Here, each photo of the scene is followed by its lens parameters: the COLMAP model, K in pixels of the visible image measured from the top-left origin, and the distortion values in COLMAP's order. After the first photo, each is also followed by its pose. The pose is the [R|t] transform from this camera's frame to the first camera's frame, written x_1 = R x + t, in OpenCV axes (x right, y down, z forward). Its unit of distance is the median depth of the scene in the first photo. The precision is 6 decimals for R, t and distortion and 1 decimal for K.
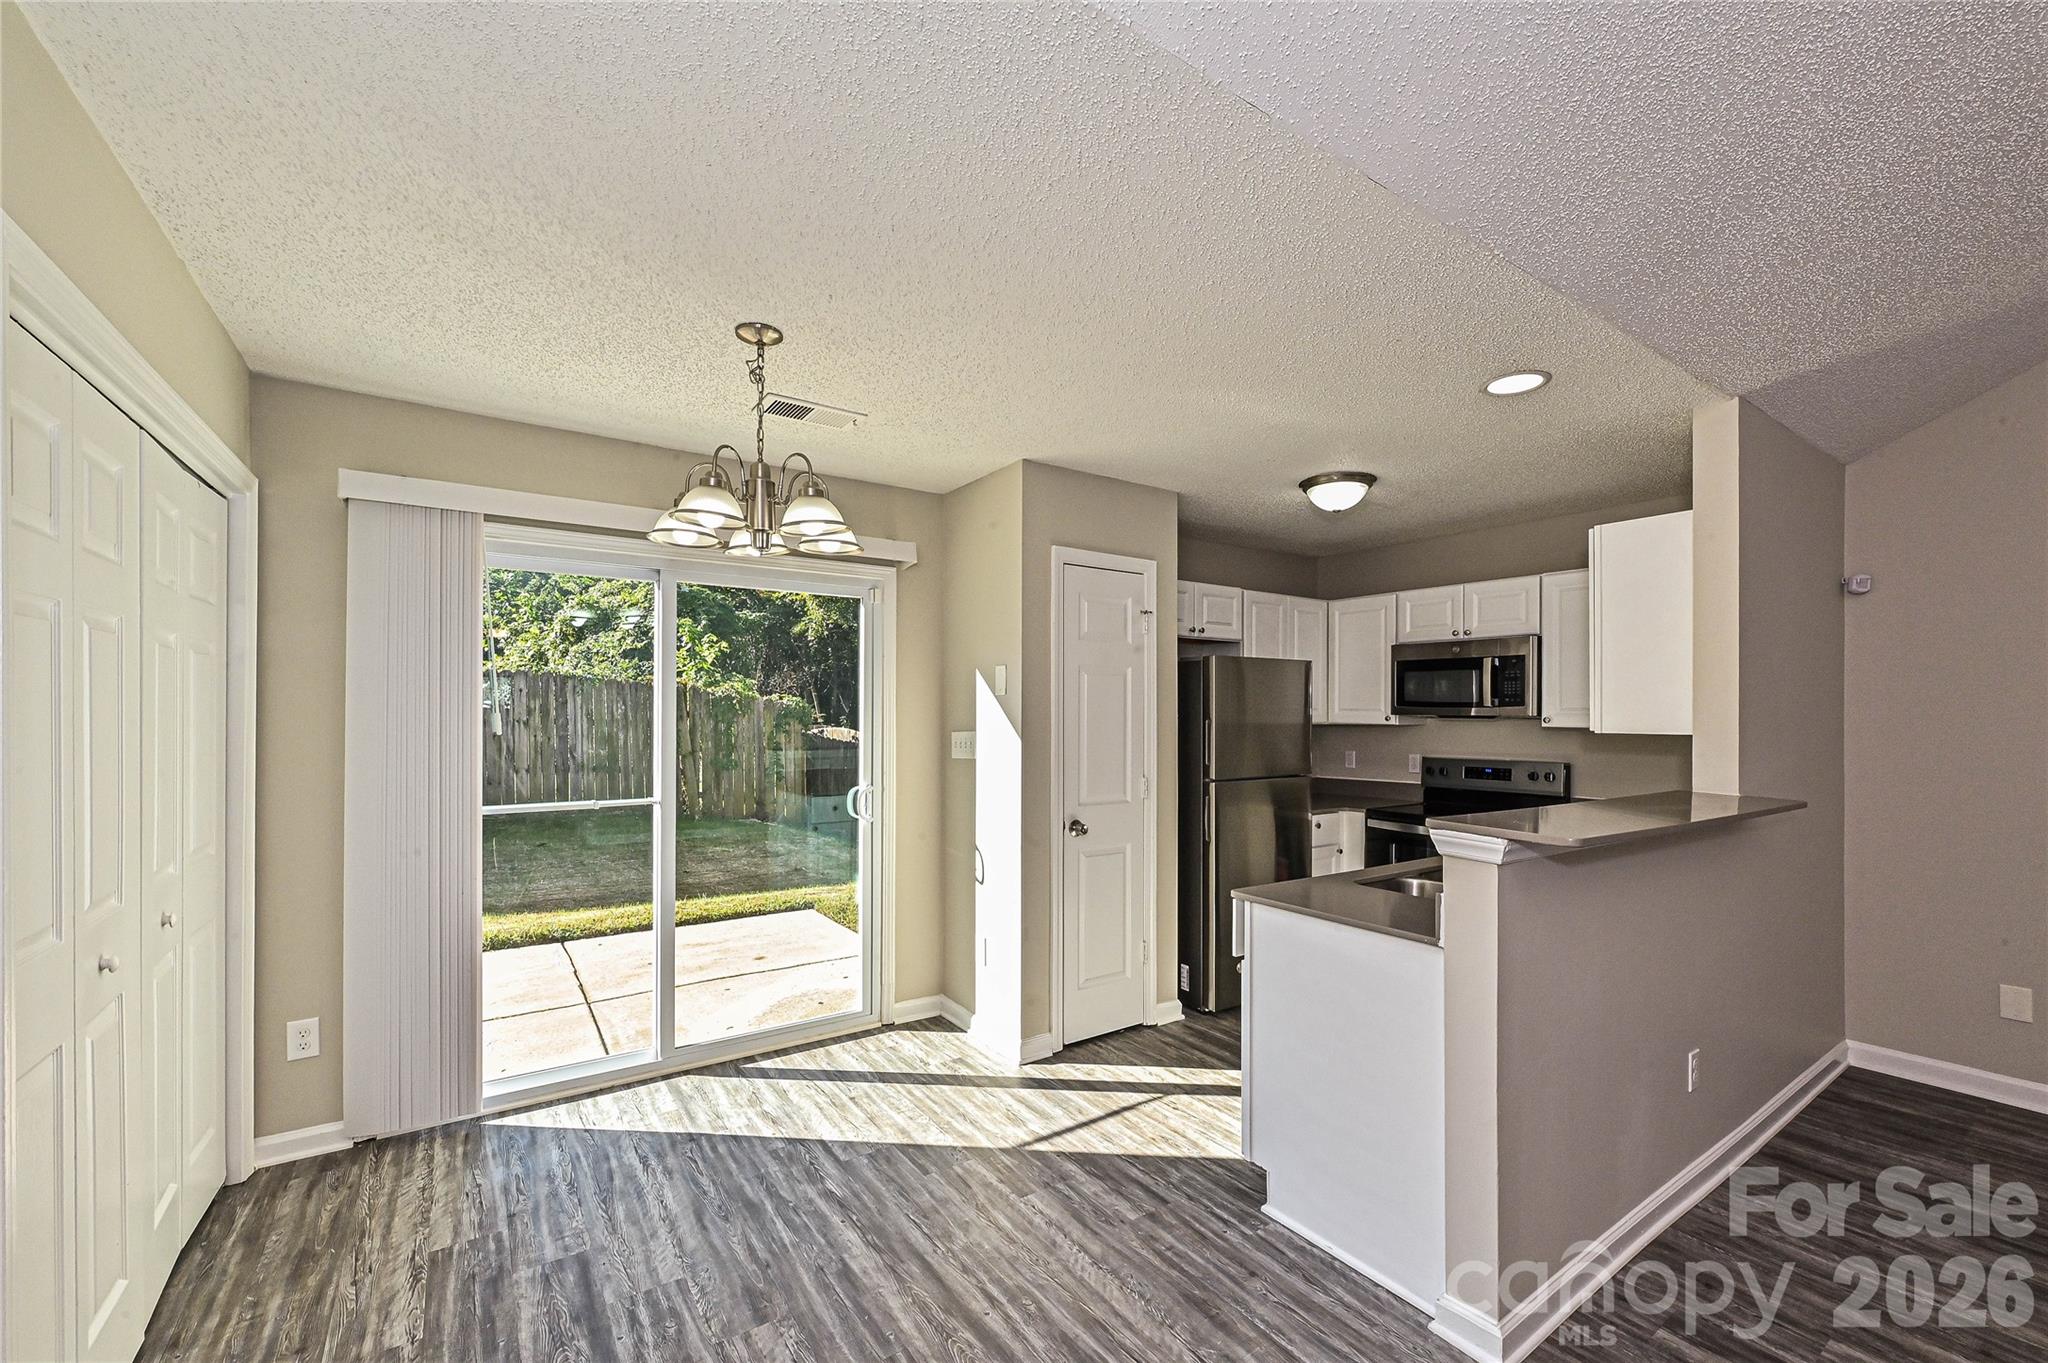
lens RADIAL K [[823.6, 0, 1019.2], [0, 823.6, 711.5], [0, 0, 1]] dist [-0.001454, -0.000078]
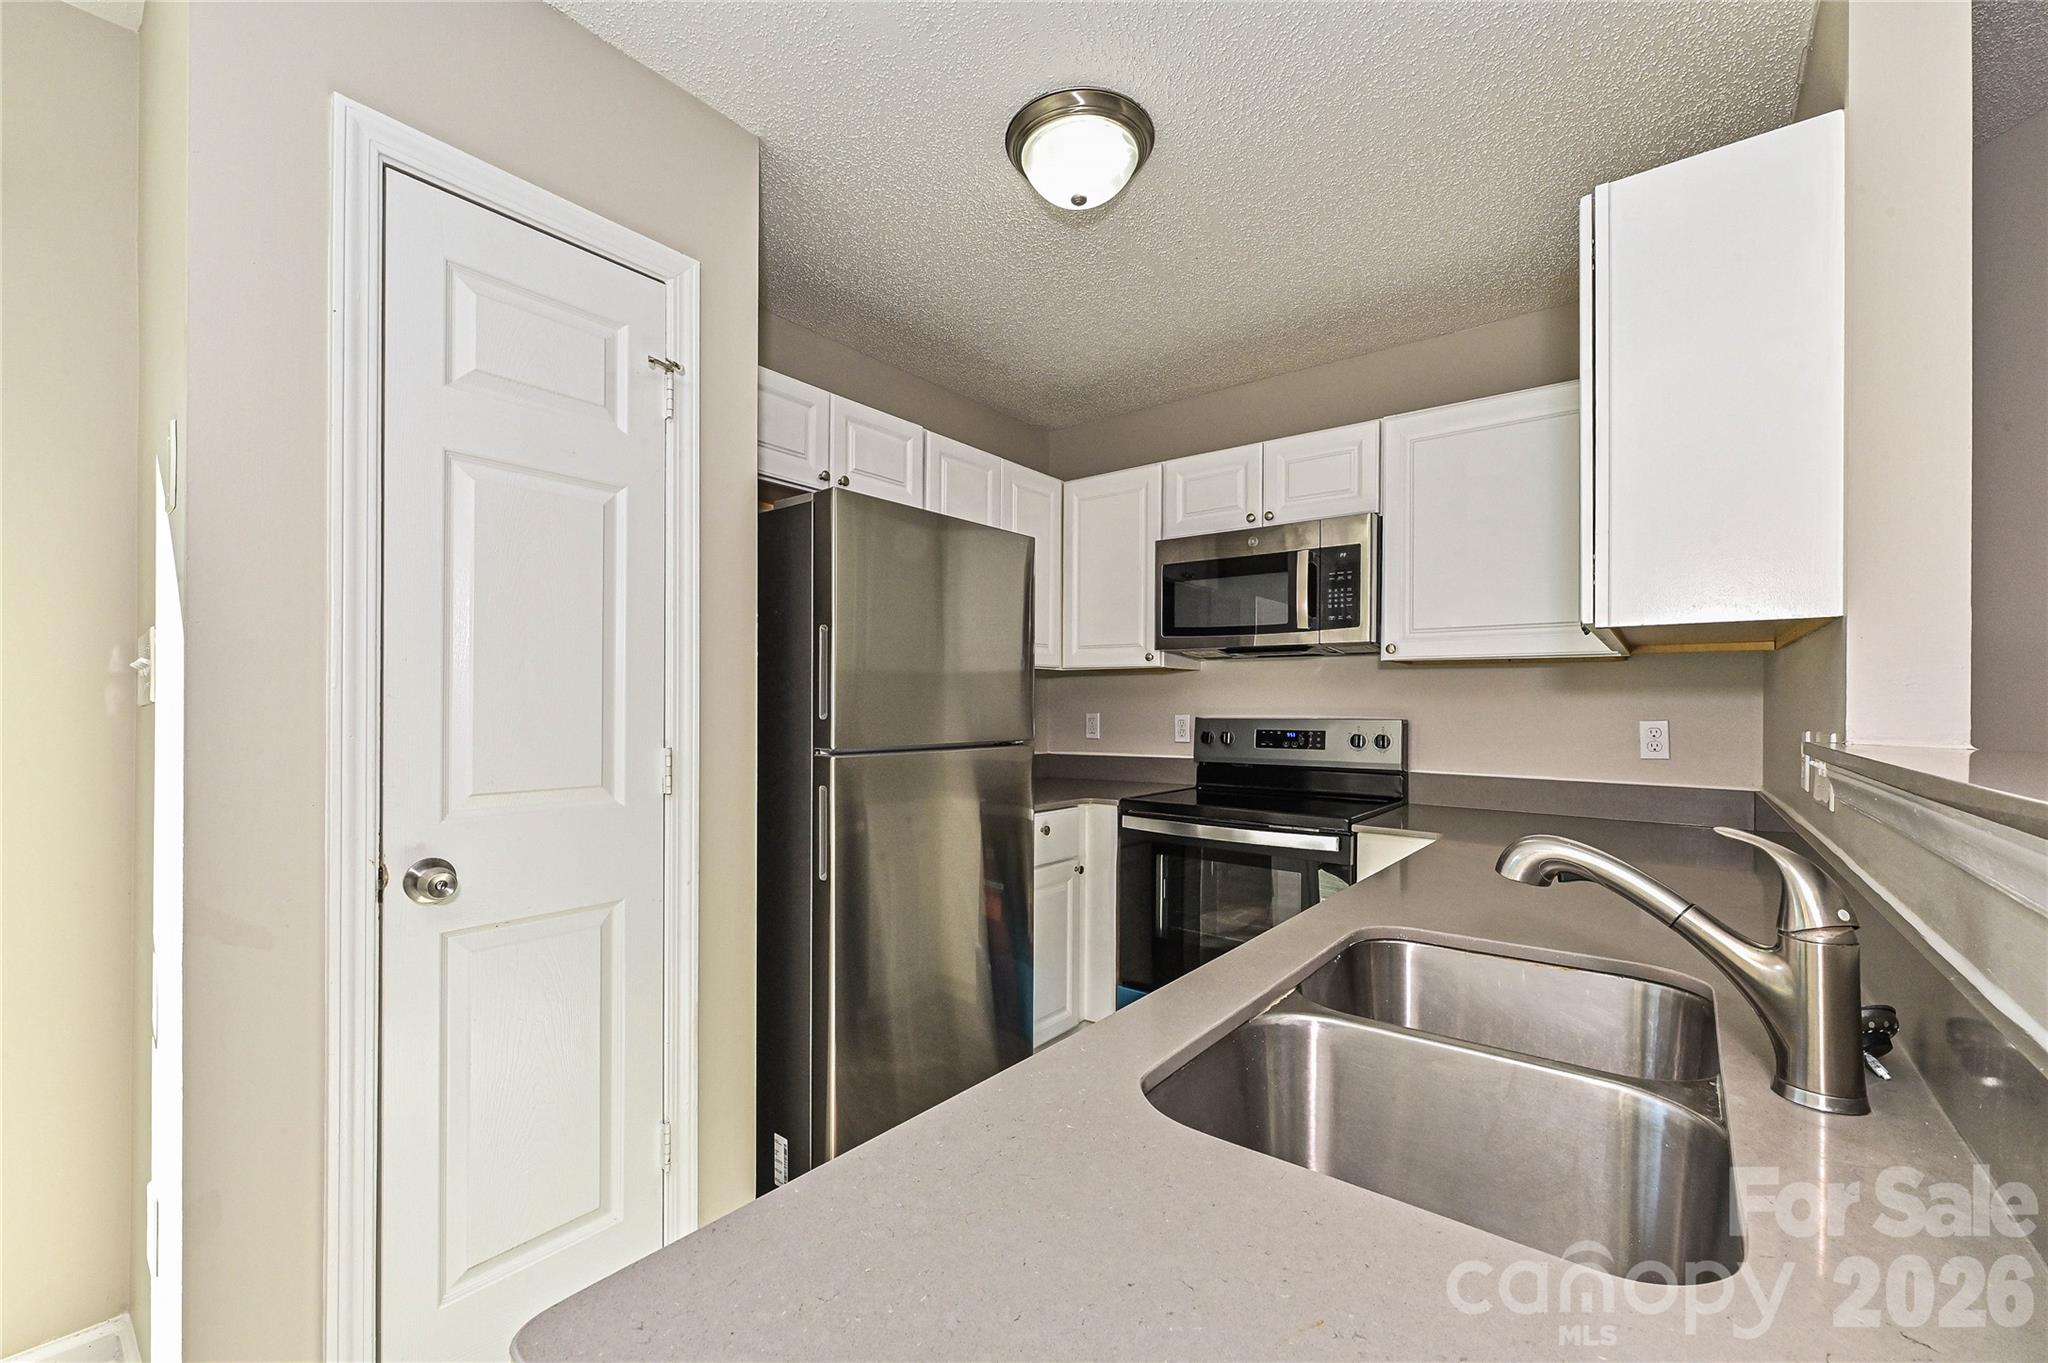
lens RADIAL K [[824.7, 0, 1024.7], [0, 824.7, 698.9], [0, 0, 1]] dist [-0.002110, -0.000109]
pose [[0.952359, 0.003291, 0.304961, 0.212211], [-0.001670, 0.999983, -0.005576, 0.060132], [-0.304975, 0.004801, 0.952348, 0.556894]]
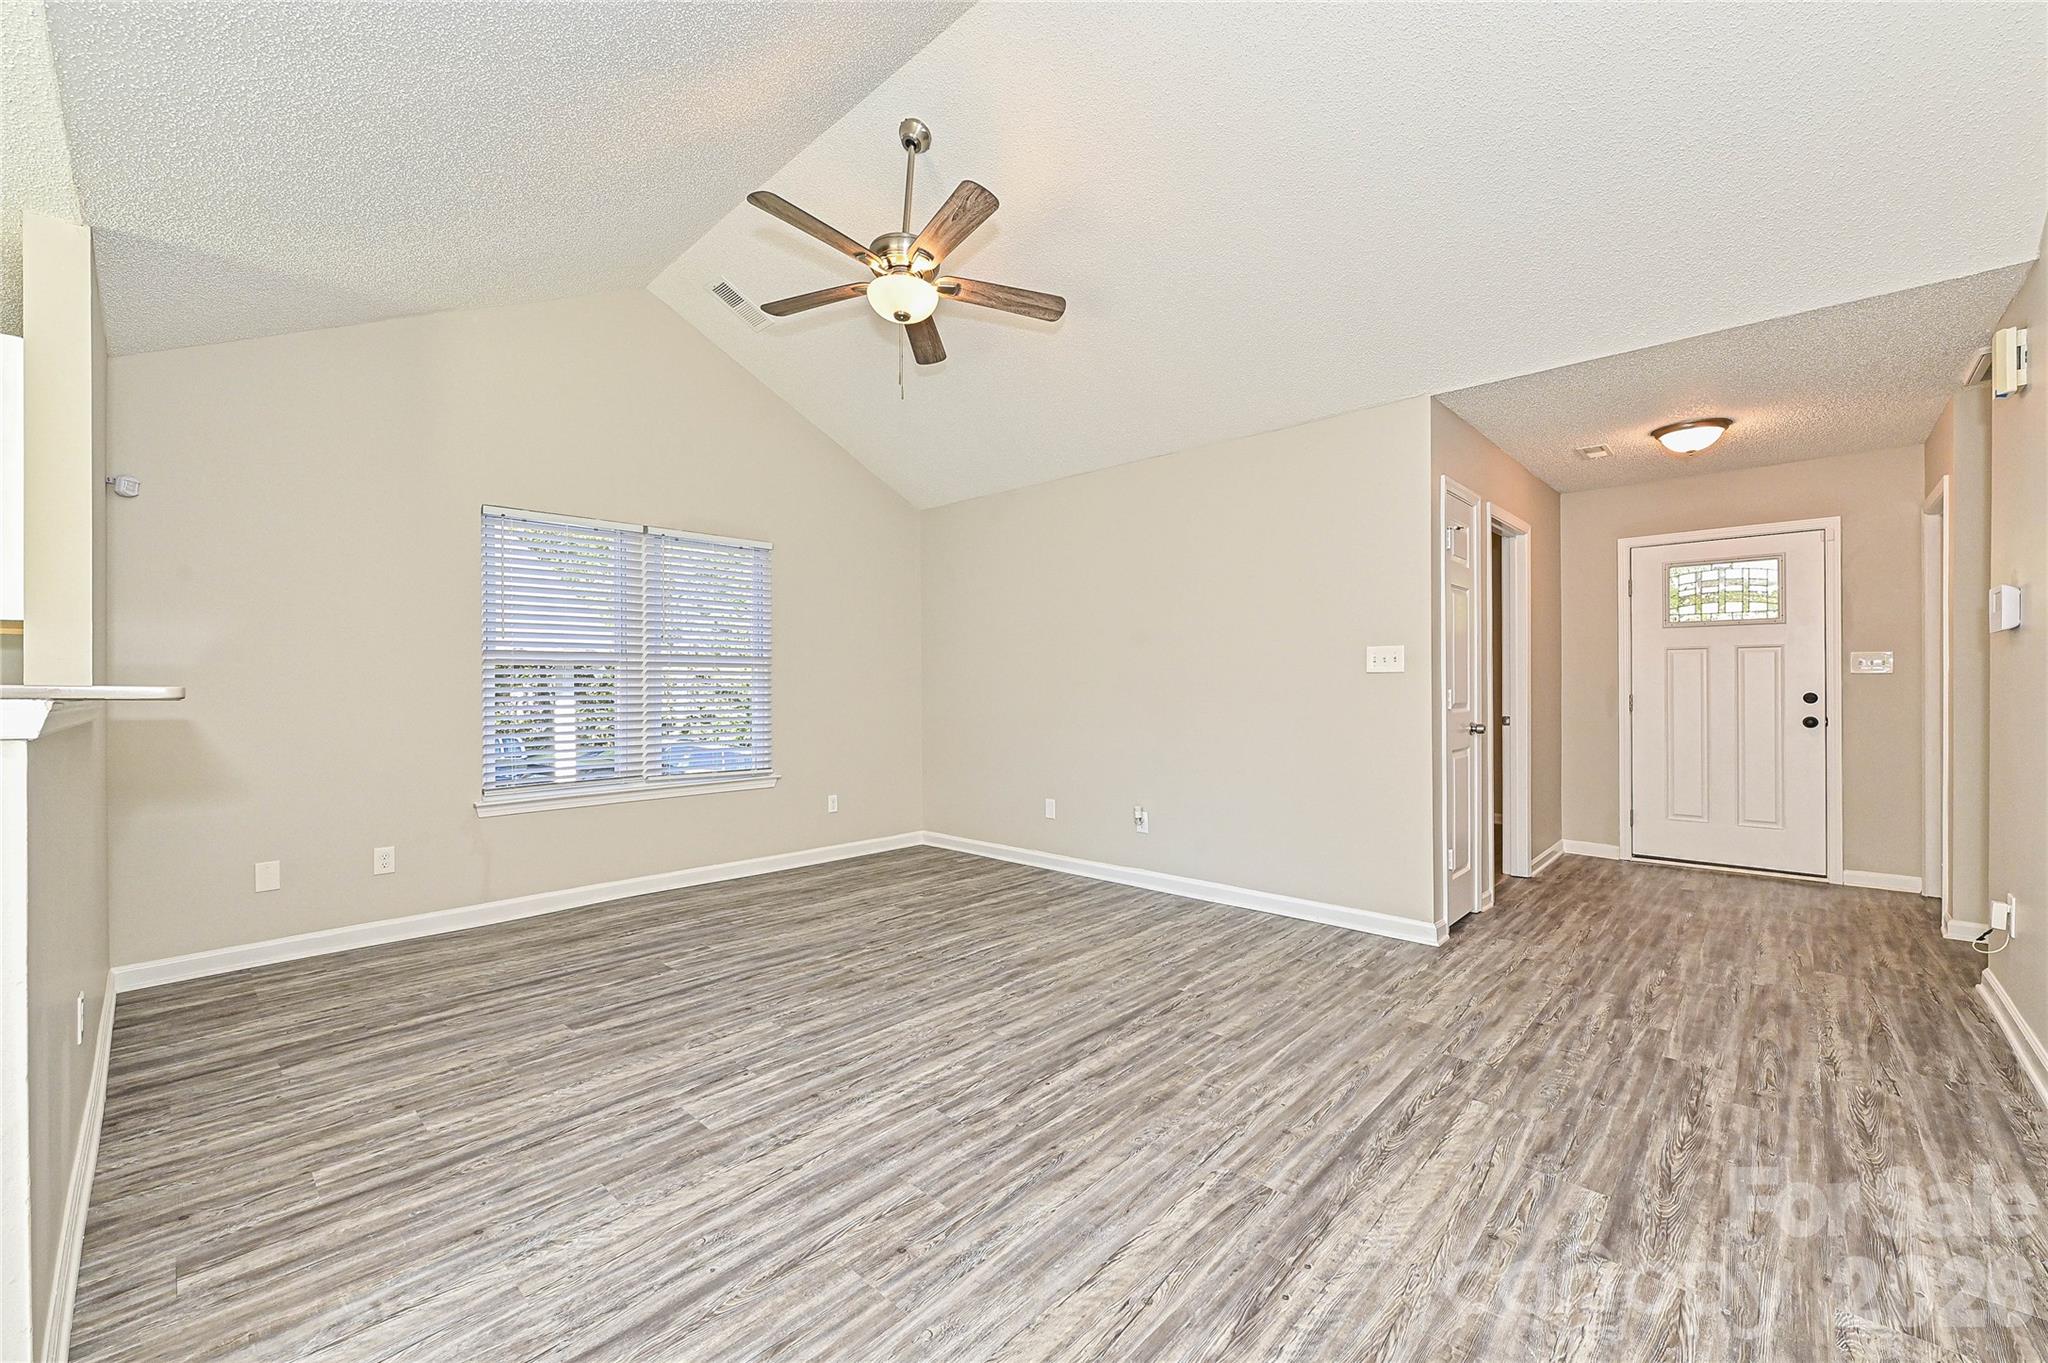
lens RADIAL K [[818.6, 0, 1023.4], [0, 818.6, 689.1], [0, 0, 1]] dist [-0.001482, 0.000015]
pose [[-0.217796, -0.007811, 0.975963, -0.125572], [0.002393, 0.999961, 0.008537, 0.071298], [-0.975991, 0.004195, -0.217769, 0.177329]]
